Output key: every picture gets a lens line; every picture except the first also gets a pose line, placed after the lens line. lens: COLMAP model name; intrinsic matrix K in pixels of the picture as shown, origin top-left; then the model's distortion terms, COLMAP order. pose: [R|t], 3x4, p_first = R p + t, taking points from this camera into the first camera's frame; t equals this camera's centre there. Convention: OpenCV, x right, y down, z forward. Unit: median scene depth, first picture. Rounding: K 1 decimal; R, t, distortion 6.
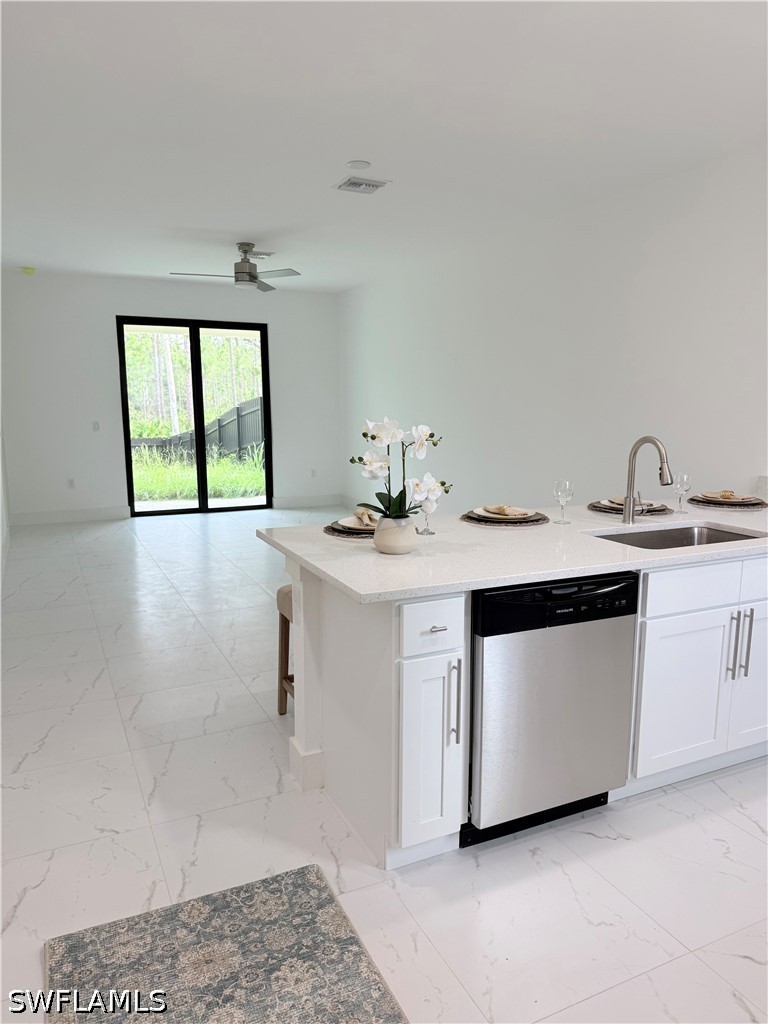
lens RADIAL K [[709.9, 0, 383.2], [0, 709.9, 515.0], [0, 0, 1]] dist [0.006779, -0.000016]
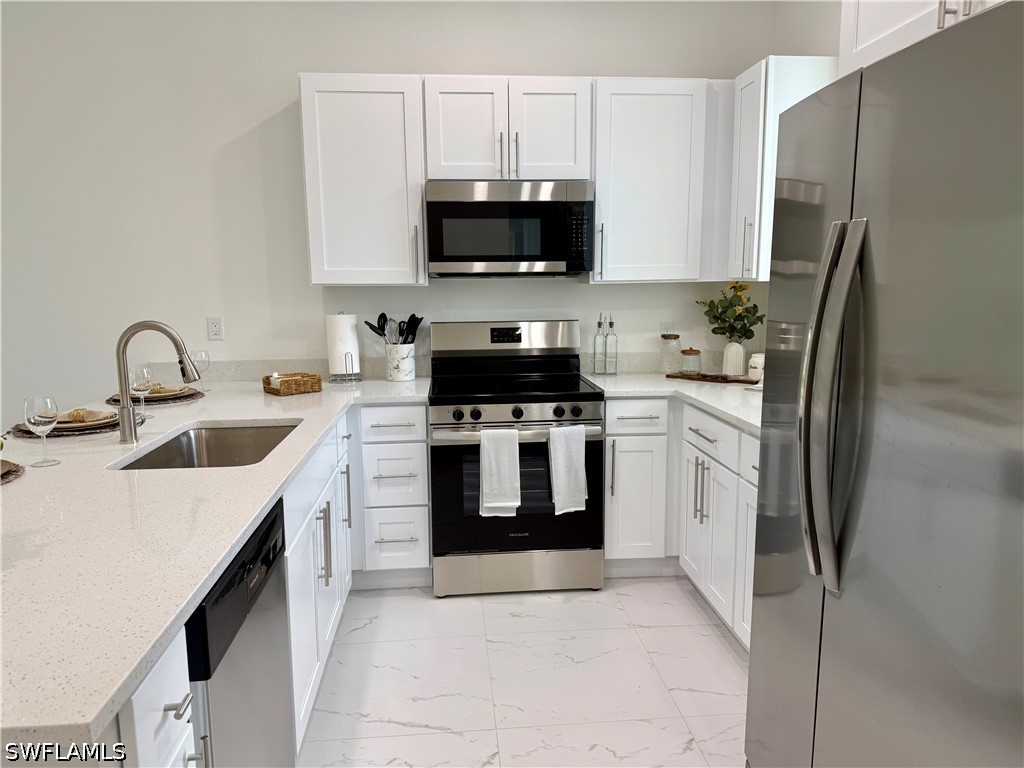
lens RADIAL K [[709.9, 0, 510.7], [0, 709.9, 384.3], [0, 0, 1]] dist [0.006779, -0.000016]
pose [[0.347066, -0.133764, 0.928252, -0.198945], [0.151891, 0.984726, 0.085111, -0.052693], [-0.925459, 0.111455, 0.362083, 0.398075]]
